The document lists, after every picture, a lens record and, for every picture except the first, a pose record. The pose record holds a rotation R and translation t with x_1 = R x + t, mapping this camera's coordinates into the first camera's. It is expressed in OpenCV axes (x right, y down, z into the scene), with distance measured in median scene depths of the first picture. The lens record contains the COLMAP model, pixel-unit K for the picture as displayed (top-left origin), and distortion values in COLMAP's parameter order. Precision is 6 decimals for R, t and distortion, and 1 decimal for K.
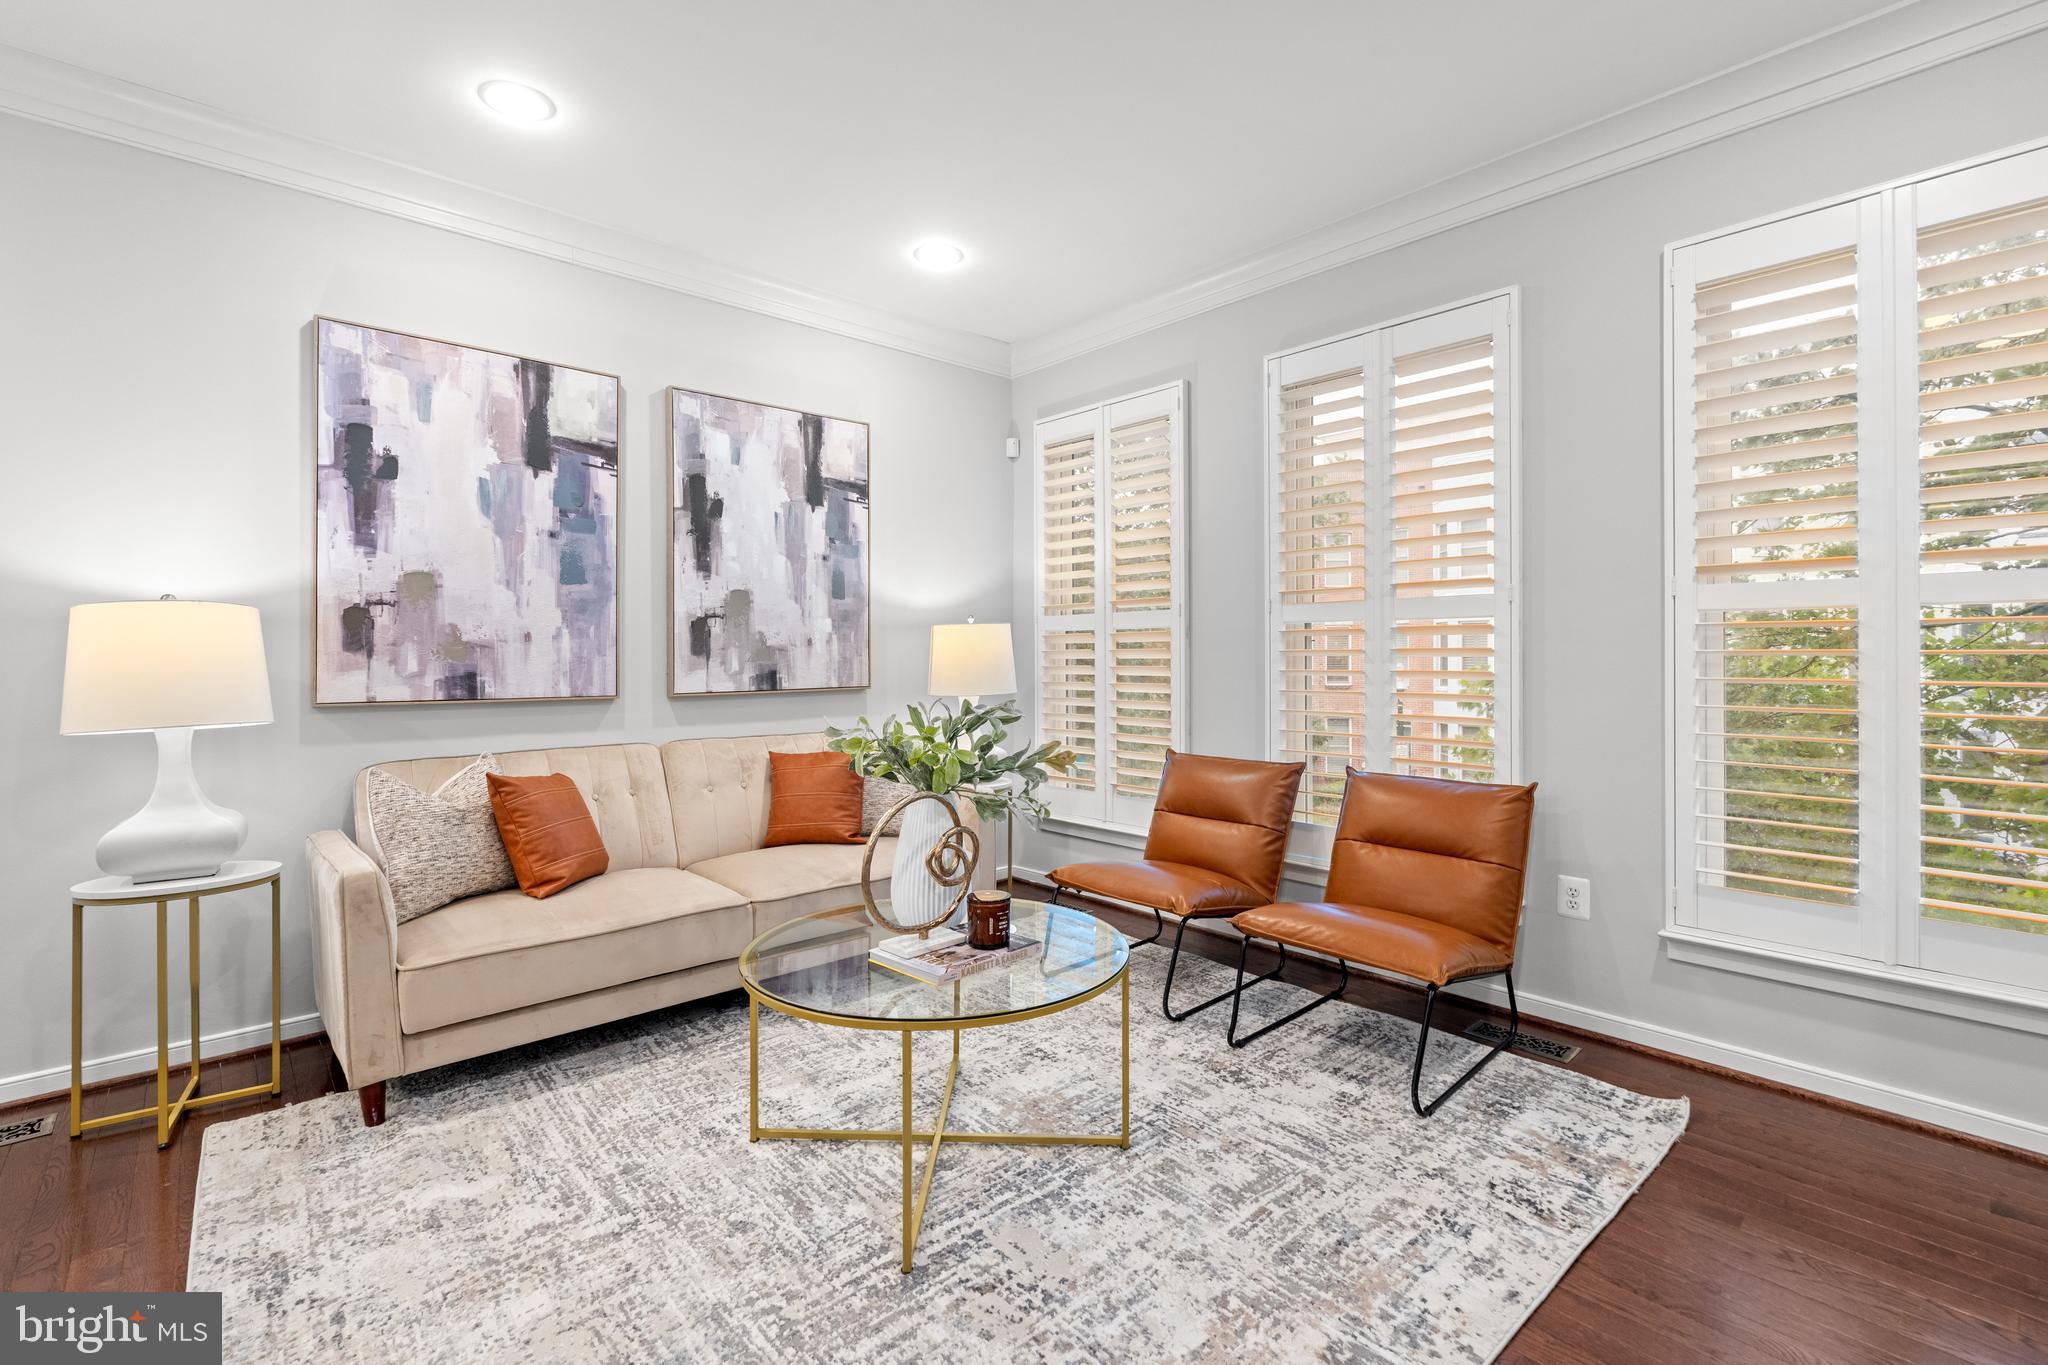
lens RADIAL K [[904.4, 0, 1030.9], [0, 904.4, 653.9], [0, 0, 1]] dist [-0.004517, 0.001786]
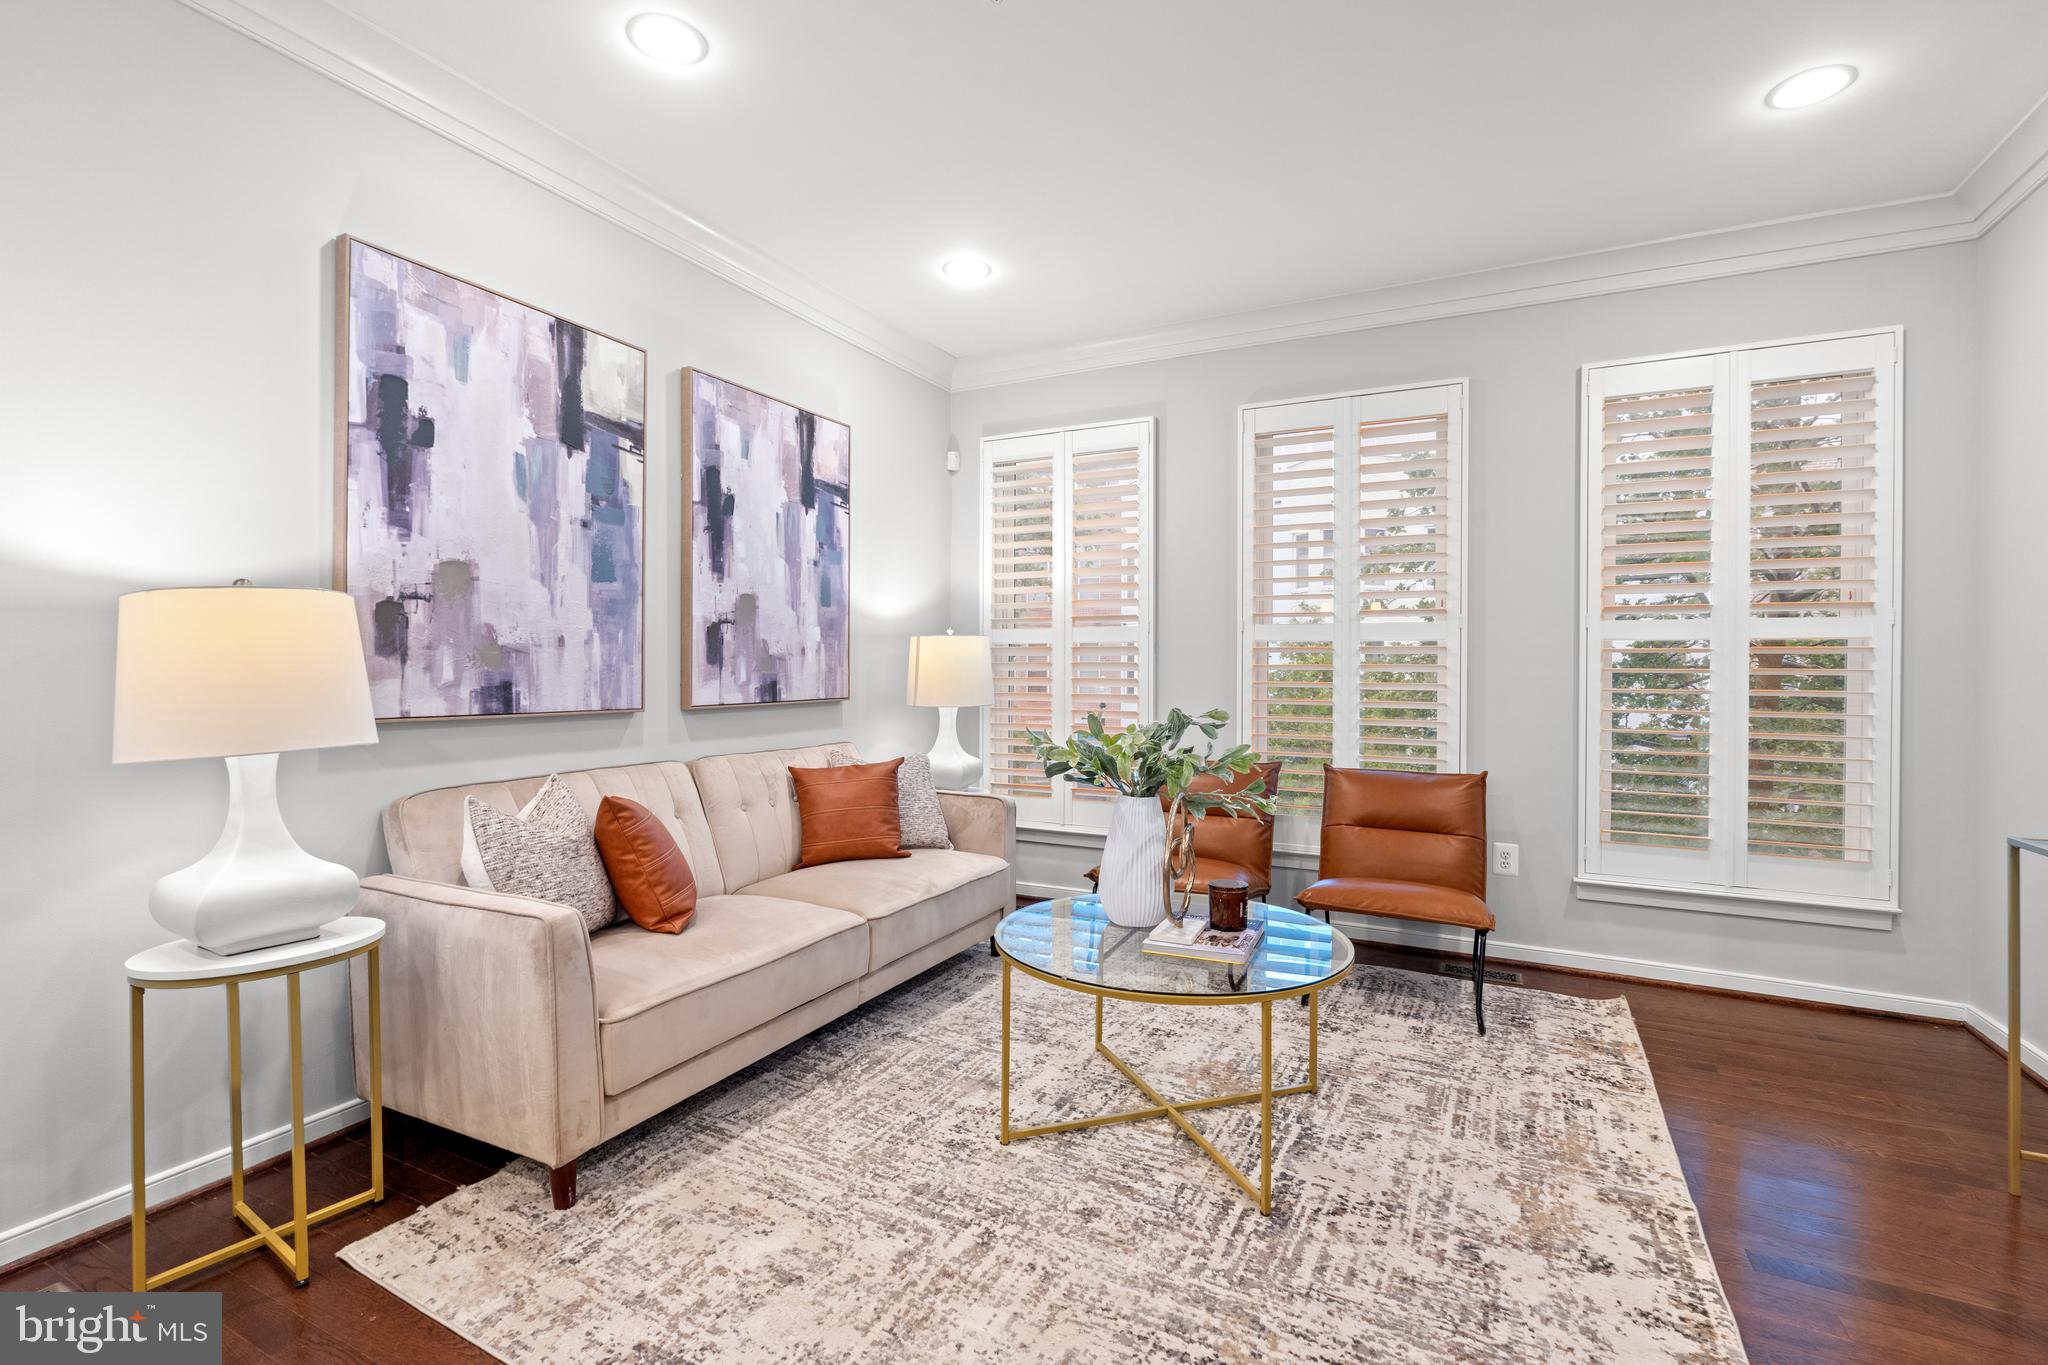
lens RADIAL K [[904.4, 0, 1029.1], [0, 904.4, 676.0], [0, 0, 1]] dist [-0.004517, 0.001786]
pose [[0.935622, 0.005828, 0.352957, -0.455240], [-0.009423, 0.999920, 0.008468, 0.003090], [-0.352879, -0.011249, 0.935601, 0.032316]]
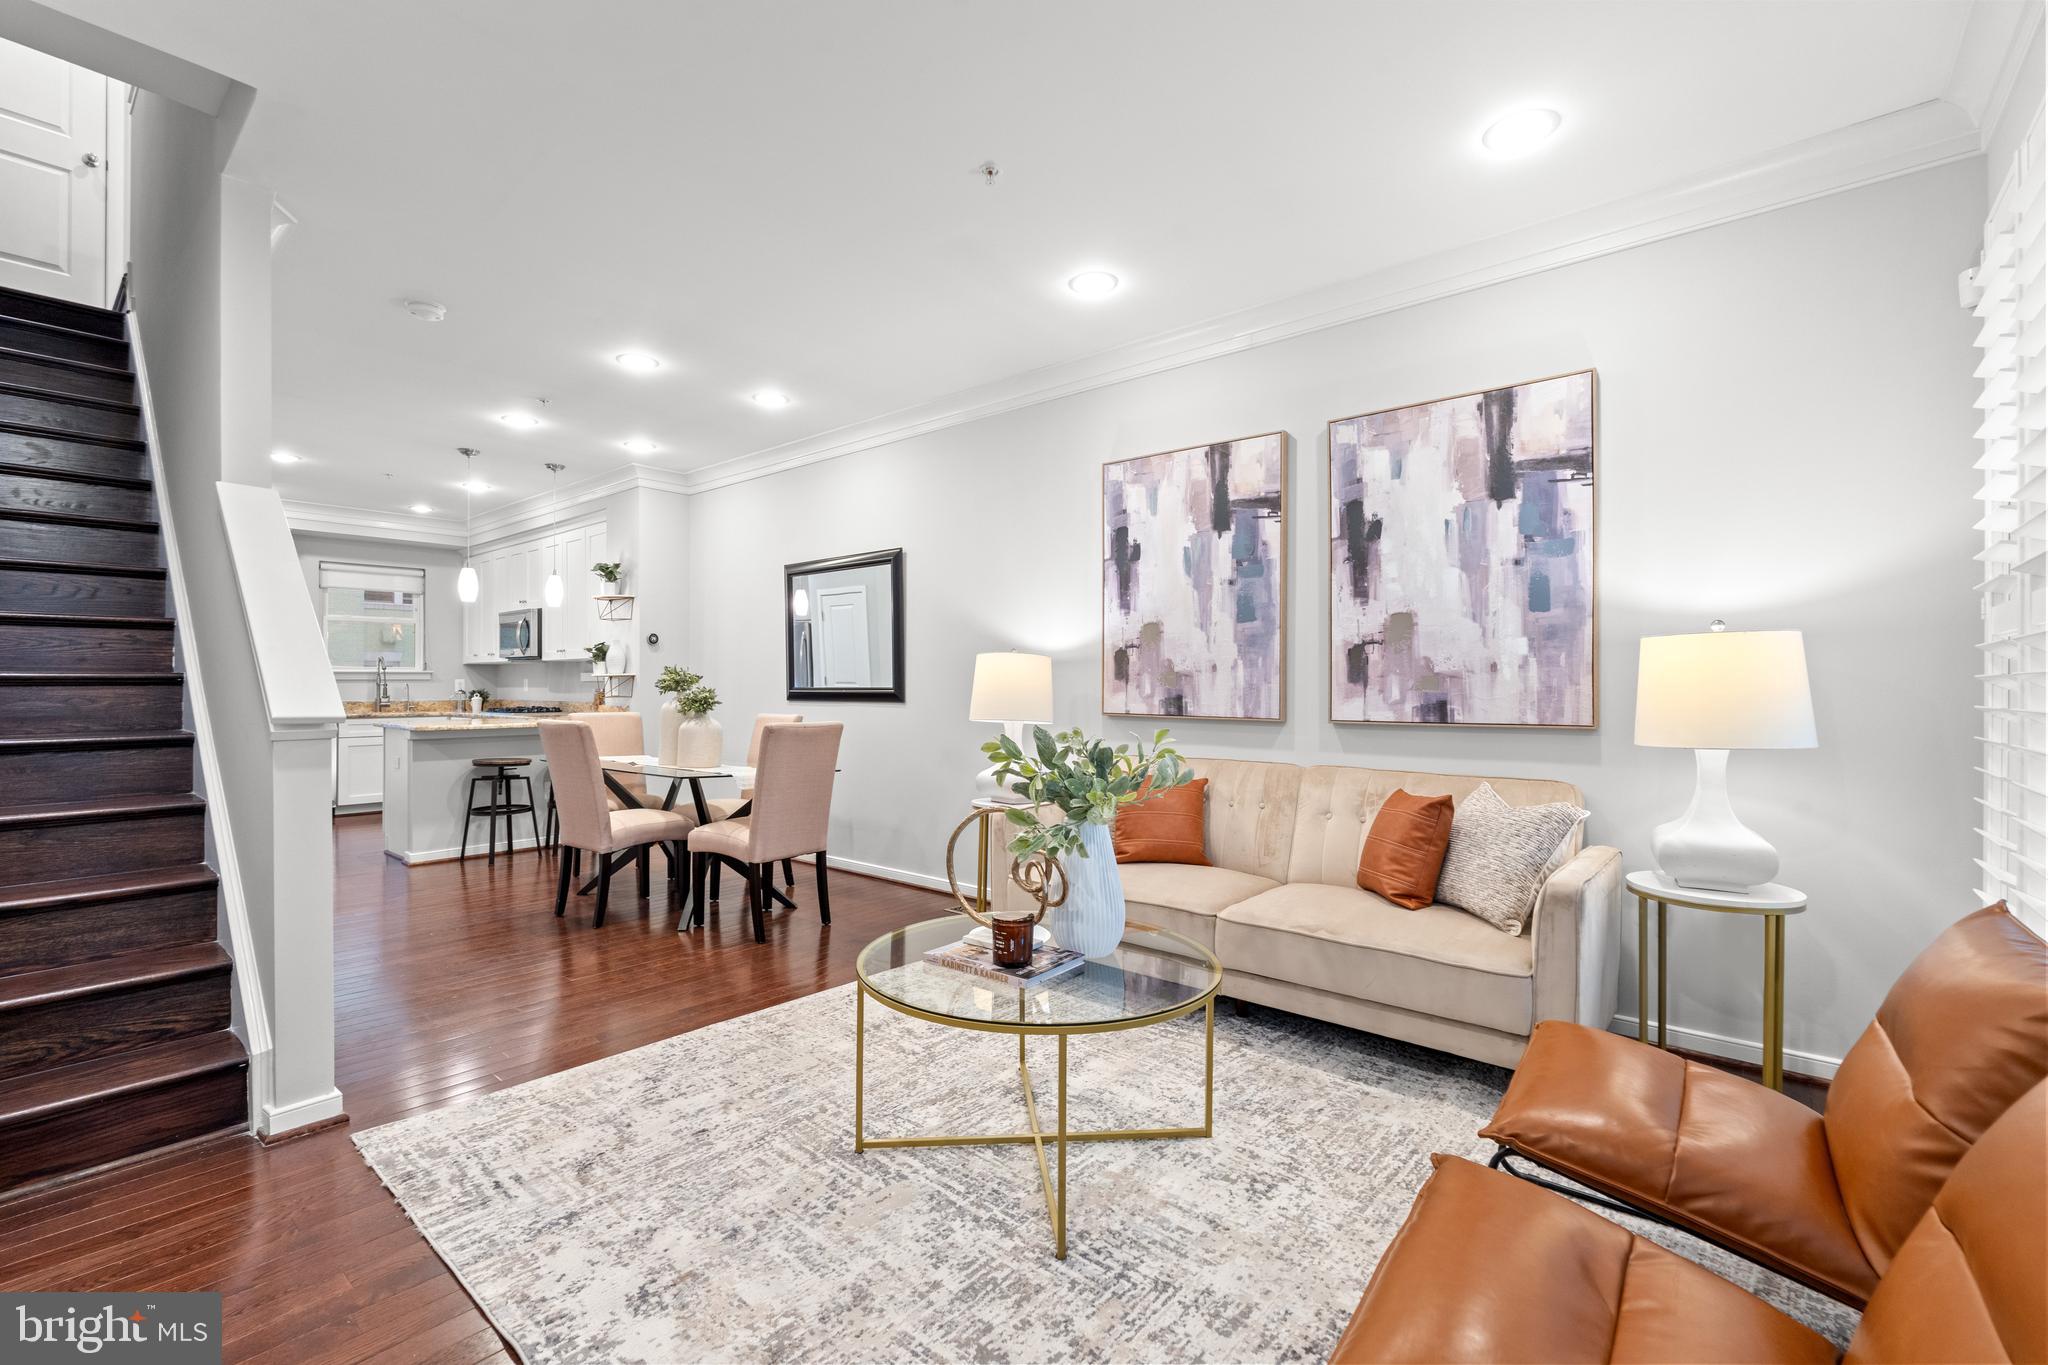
lens RADIAL K [[904.4, 0, 1016.9], [0, 904.4, 683.6], [0, 0, 1]] dist [-0.004517, 0.001786]
pose [[0.116066, 0.003945, -0.993234, 0.665881], [0.000300, 0.999992, 0.004007, -0.002099], [0.993242, -0.000763, 0.116063, 0.601649]]
